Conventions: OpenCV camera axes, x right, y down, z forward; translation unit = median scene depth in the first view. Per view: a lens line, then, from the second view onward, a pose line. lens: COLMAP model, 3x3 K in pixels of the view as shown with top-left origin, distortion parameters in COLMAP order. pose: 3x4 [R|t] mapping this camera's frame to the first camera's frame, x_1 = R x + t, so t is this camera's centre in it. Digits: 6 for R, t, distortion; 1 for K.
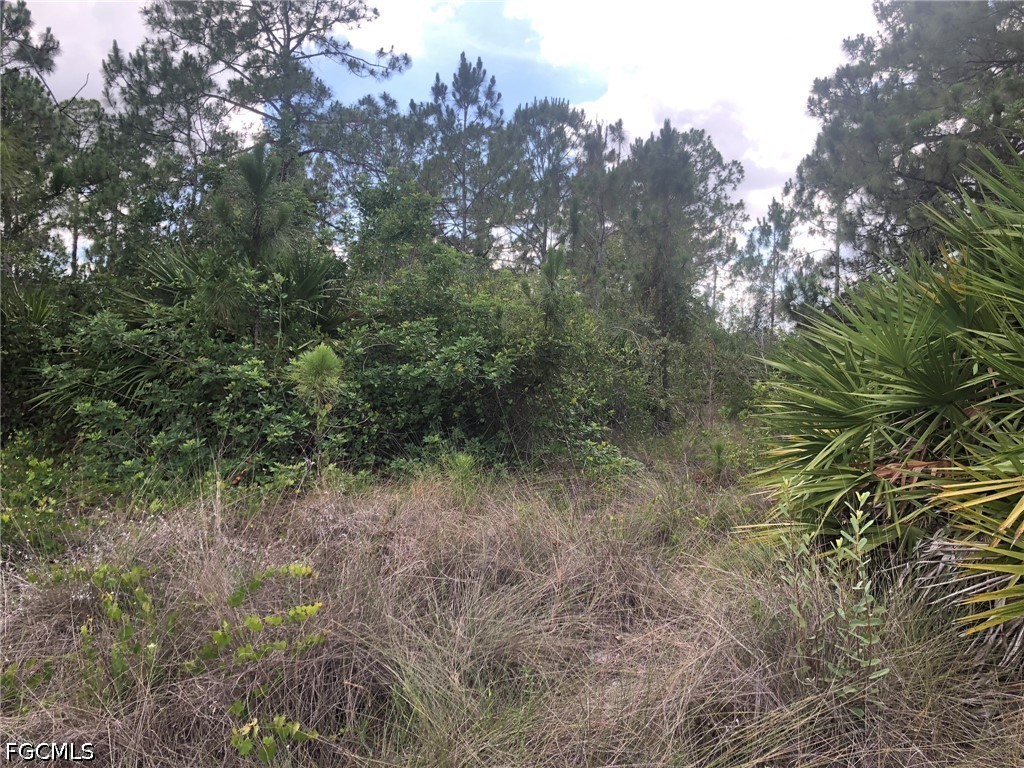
lens RADIAL K [[839.5, 0, 512.4], [0, 839.5, 368.6], [0, 0, 1]] dist [0.004000, -0.010665]
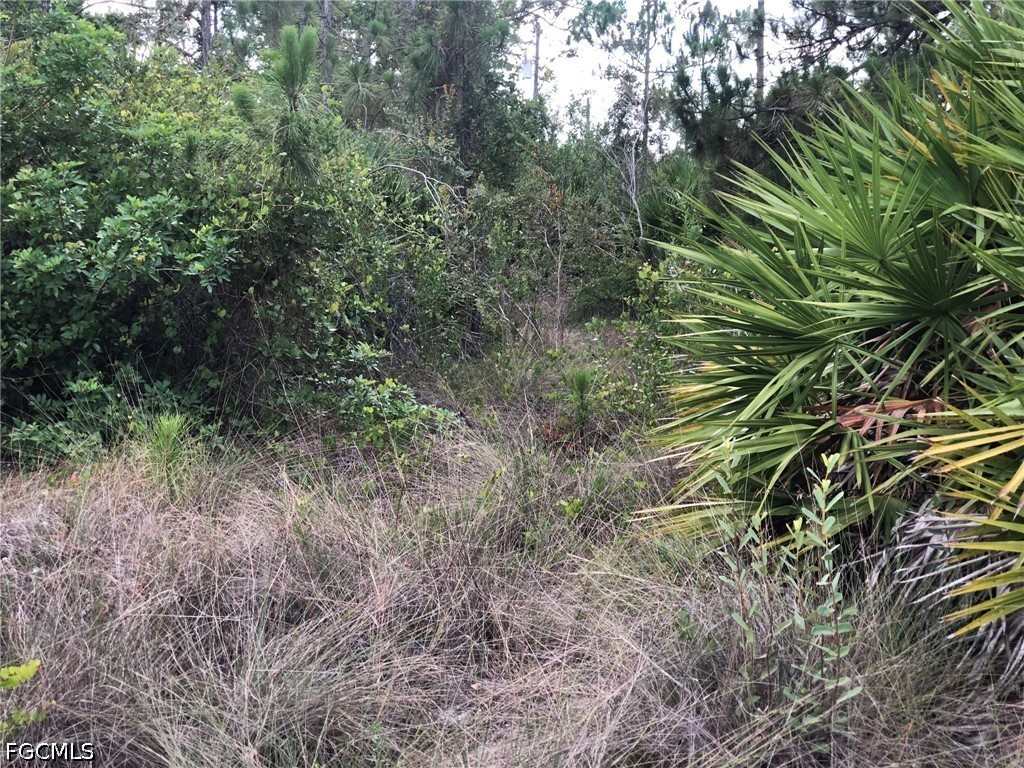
lens RADIAL K [[1727.6, 0, 512.0], [0, 1727.6, 384.0], [0, 0, 1]] dist [-0.065946, 0.699804]
pose [[0.973430, -0.034904, 0.226309, -0.128220], [0.011914, 0.994696, 0.102165, -0.047406], [-0.228675, -0.096755, 0.968683, -0.260071]]
